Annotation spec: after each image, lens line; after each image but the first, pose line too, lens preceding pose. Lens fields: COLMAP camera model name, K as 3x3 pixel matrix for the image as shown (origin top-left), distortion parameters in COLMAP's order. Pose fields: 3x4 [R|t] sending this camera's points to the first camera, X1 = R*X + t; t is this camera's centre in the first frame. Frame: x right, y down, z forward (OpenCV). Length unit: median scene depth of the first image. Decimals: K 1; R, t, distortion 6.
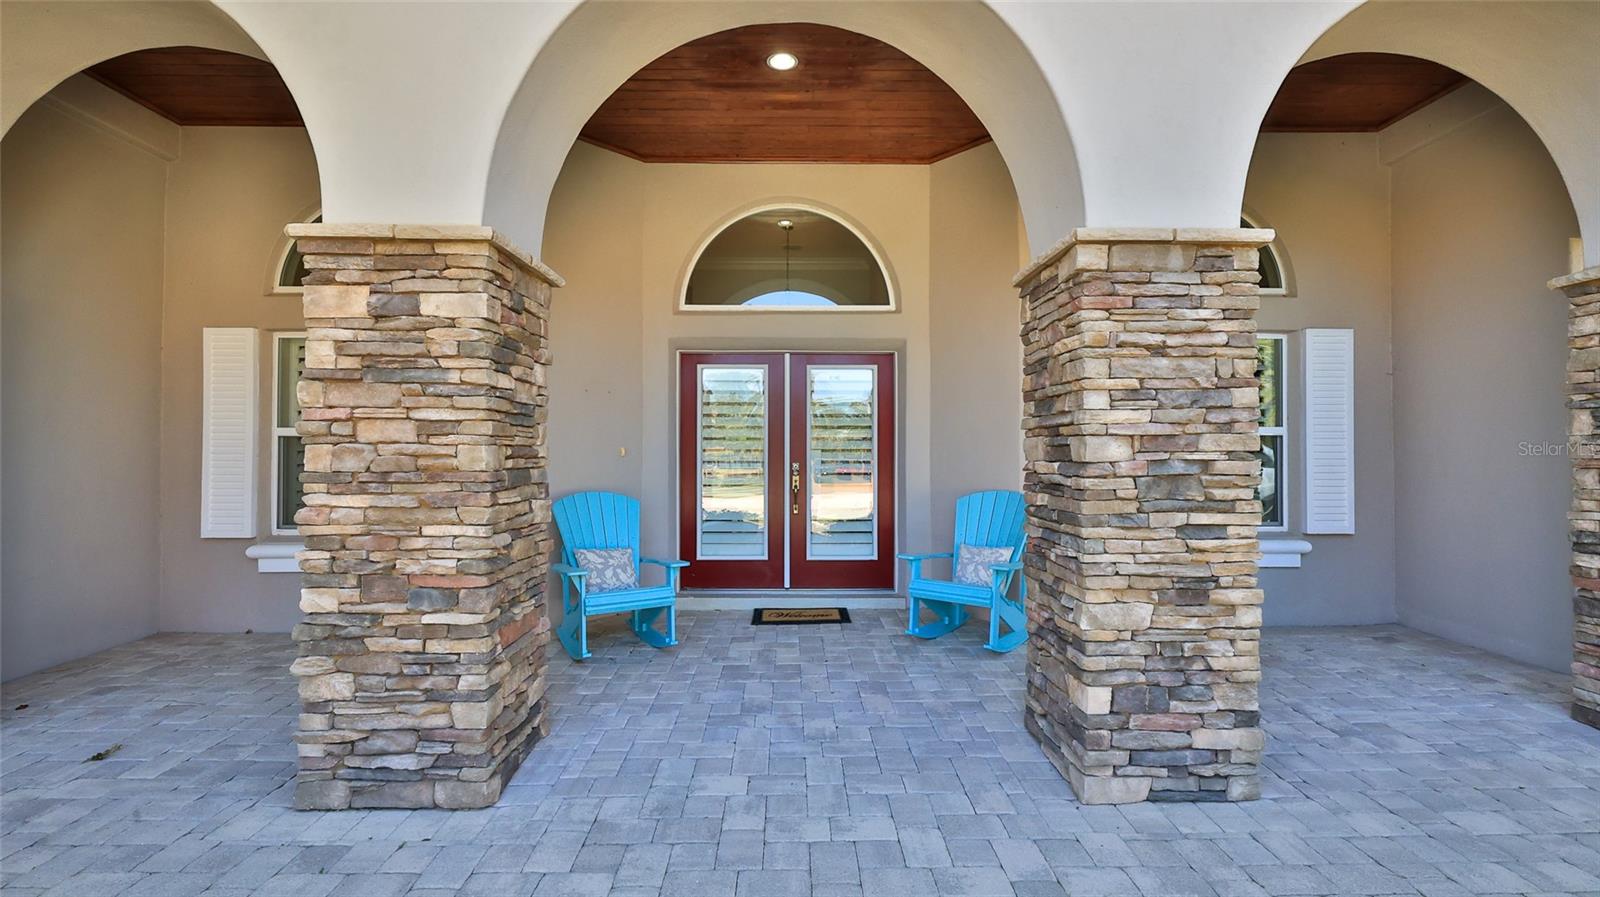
lens RADIAL K [[715.8, 0, 797.7], [0, 715.8, 447.4], [0, 0, 1]] dist [0.000027, 0.000396]
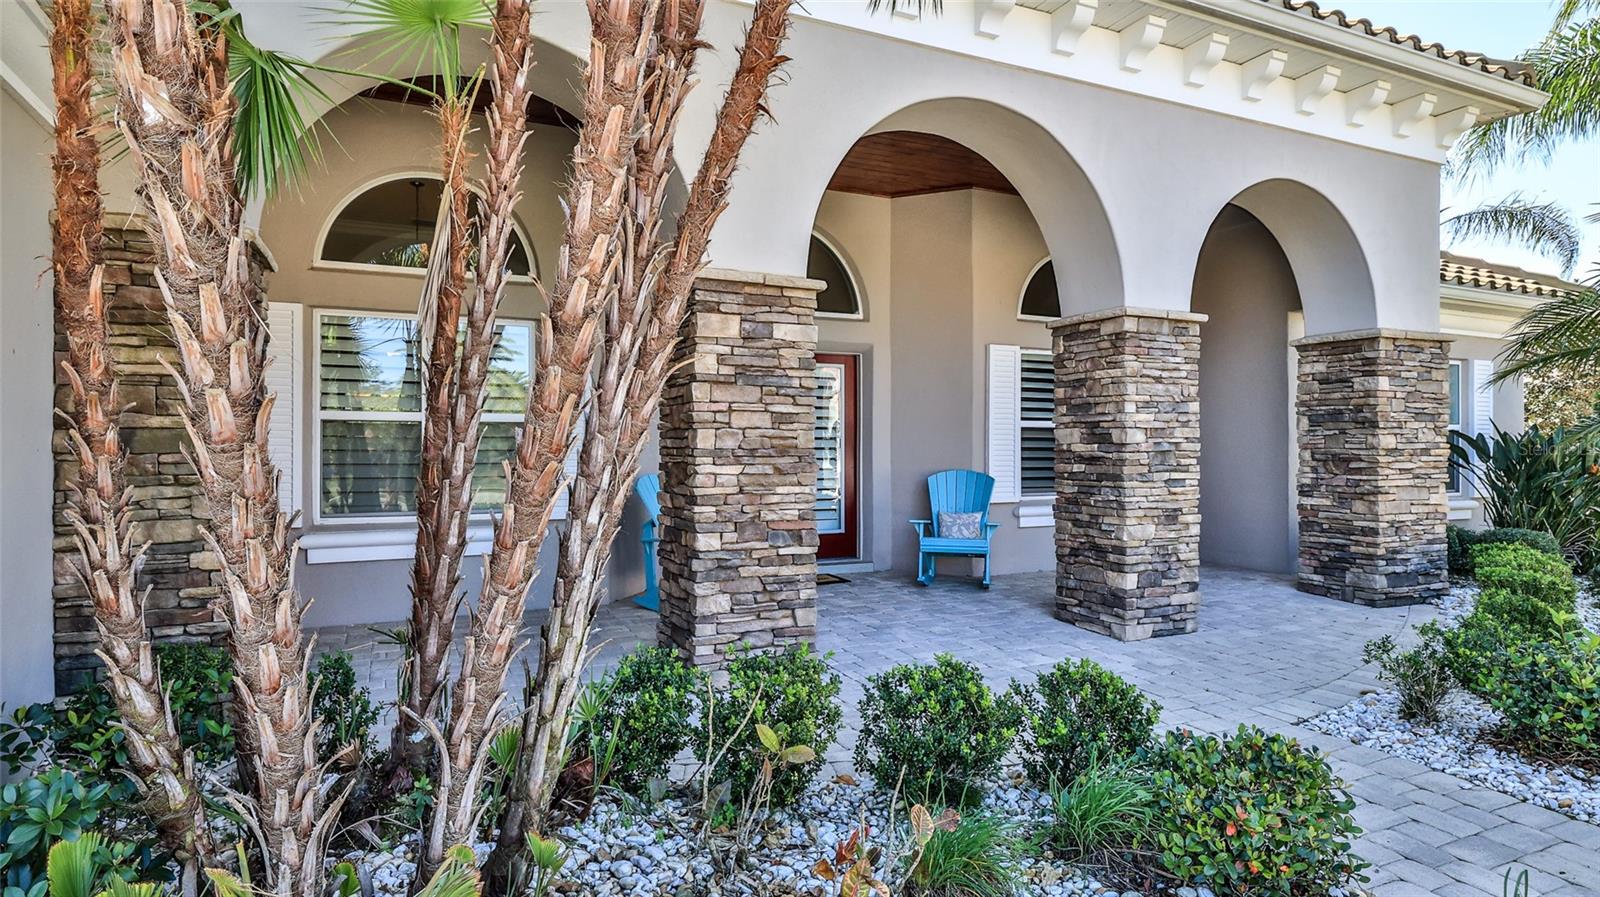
lens RADIAL K [[904.4, 0, 797.1], [0, 904.4, 447.0], [0, 0, 1]] dist [0.001985, -0.001472]
pose [[0.909112, 0.001114, 0.416550, -1.227673], [-0.004360, 0.999967, 0.006841, 0.017855], [-0.416529, -0.008036, 0.909087, -0.648260]]
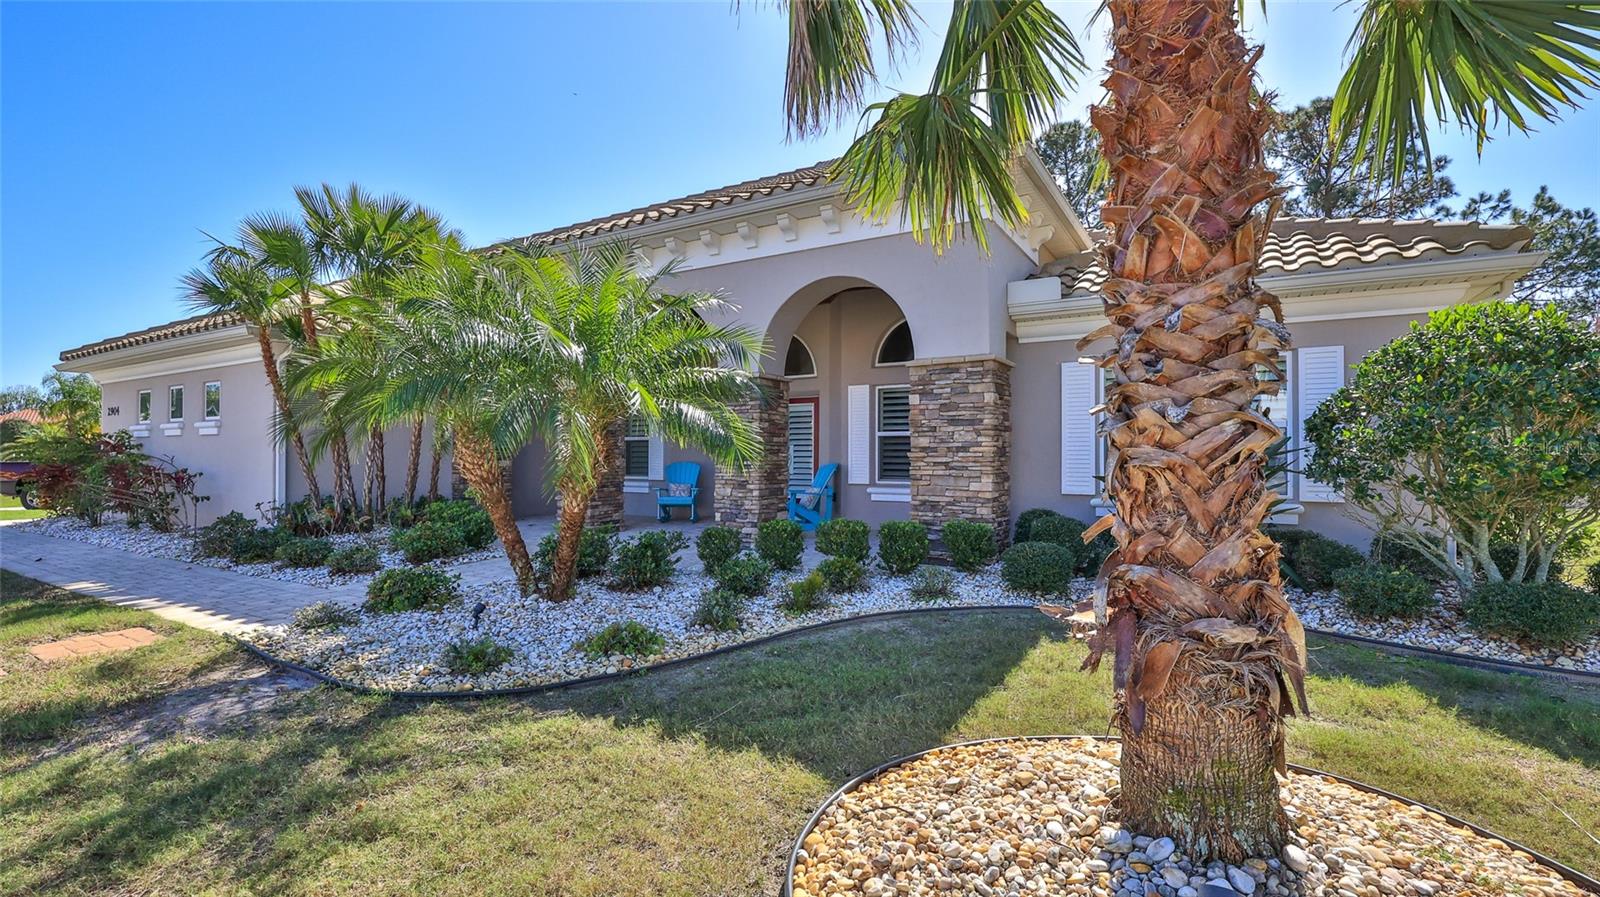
lens RADIAL K [[715.8, 0, 800.8], [0, 715.8, 451.3], [0, 0, 1]] dist [0.000027, 0.000396]
pose [[0.843292, -0.002102, -0.537452, 2.550211], [0.003445, 0.999993, 0.001495, 0.044096], [0.537445, -0.003112, 0.843293, -1.616094]]
